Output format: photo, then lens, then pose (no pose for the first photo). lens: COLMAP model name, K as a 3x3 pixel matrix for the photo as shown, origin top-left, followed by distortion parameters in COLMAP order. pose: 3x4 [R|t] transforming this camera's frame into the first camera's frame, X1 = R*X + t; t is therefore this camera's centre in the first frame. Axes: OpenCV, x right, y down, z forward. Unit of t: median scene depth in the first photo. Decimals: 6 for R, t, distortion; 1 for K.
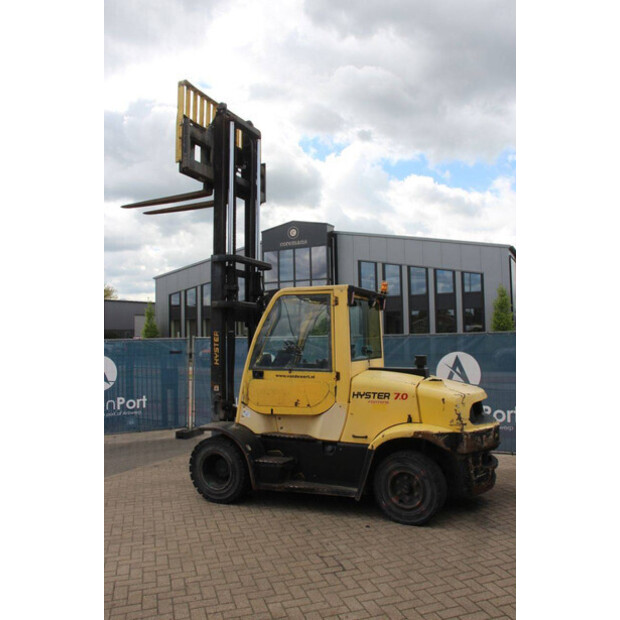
lens RADIAL K [[508.7, 0, 310.0], [0, 508.7, 310.0], [0, 0, 1]] dist [-0.176462, 0.153775]
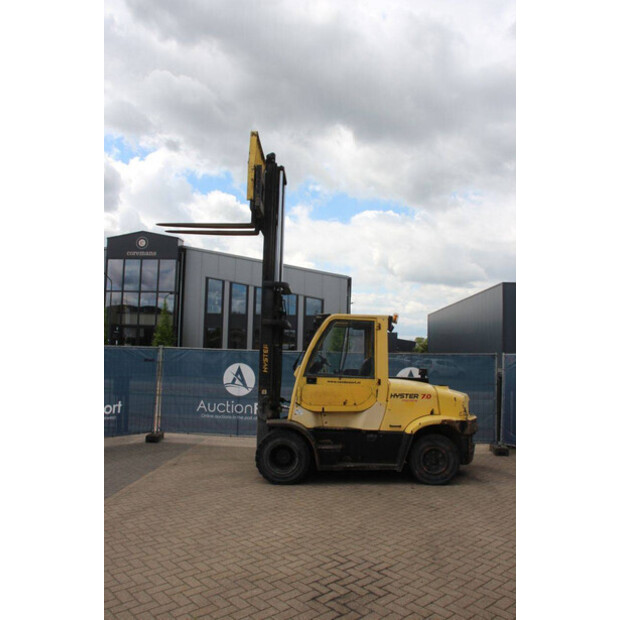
lens RADIAL K [[513.2, 0, 310.0], [0, 513.2, 310.0], [0, 0, 1]] dist [-0.174087, 0.177718]
pose [[0.916942, 0.072707, 0.392341, -0.667903], [-0.060462, 0.997222, -0.043494, 0.008401], [-0.394414, 0.016160, 0.918791, -0.187032]]
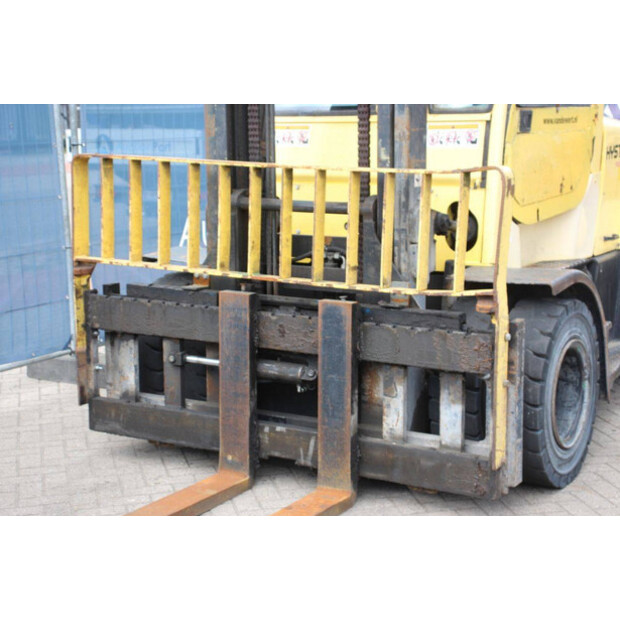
lens RADIAL K [[1199.5, 0, 310.0], [0, 1199.5, 310.0], [0, 0, 1]] dist [0.263488, 0.096878]
pose [[0.090733, -0.163123, 0.982425, -1.092591], [-0.045623, 0.984777, 0.167727, 0.130690], [-0.994830, -0.060040, 0.081909, 1.159683]]
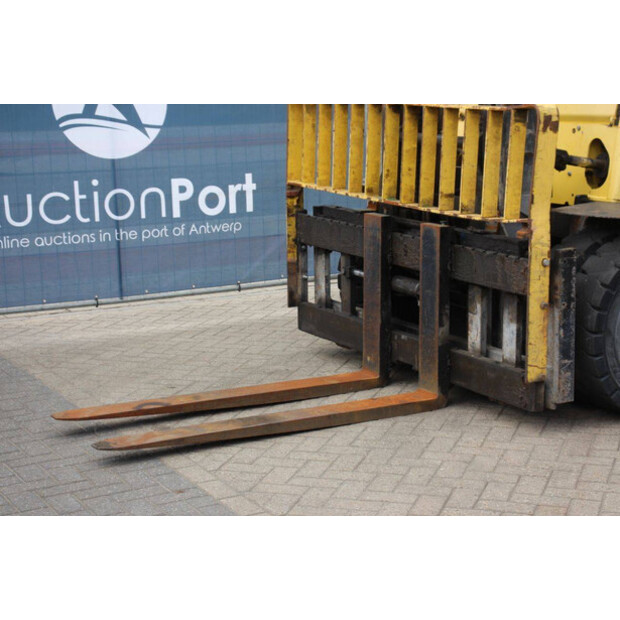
lens RADIAL K [[1337.5, 0, 324.9], [0, 1337.5, 310.1], [0, 0, 1]] dist [0.309275, 0.214605]
pose [[0.568466, -0.153462, 0.808267, -1.178226], [-0.033885, 0.977248, 0.209377, 0.112105], [-0.822009, -0.146412, 0.550332, 0.681682]]
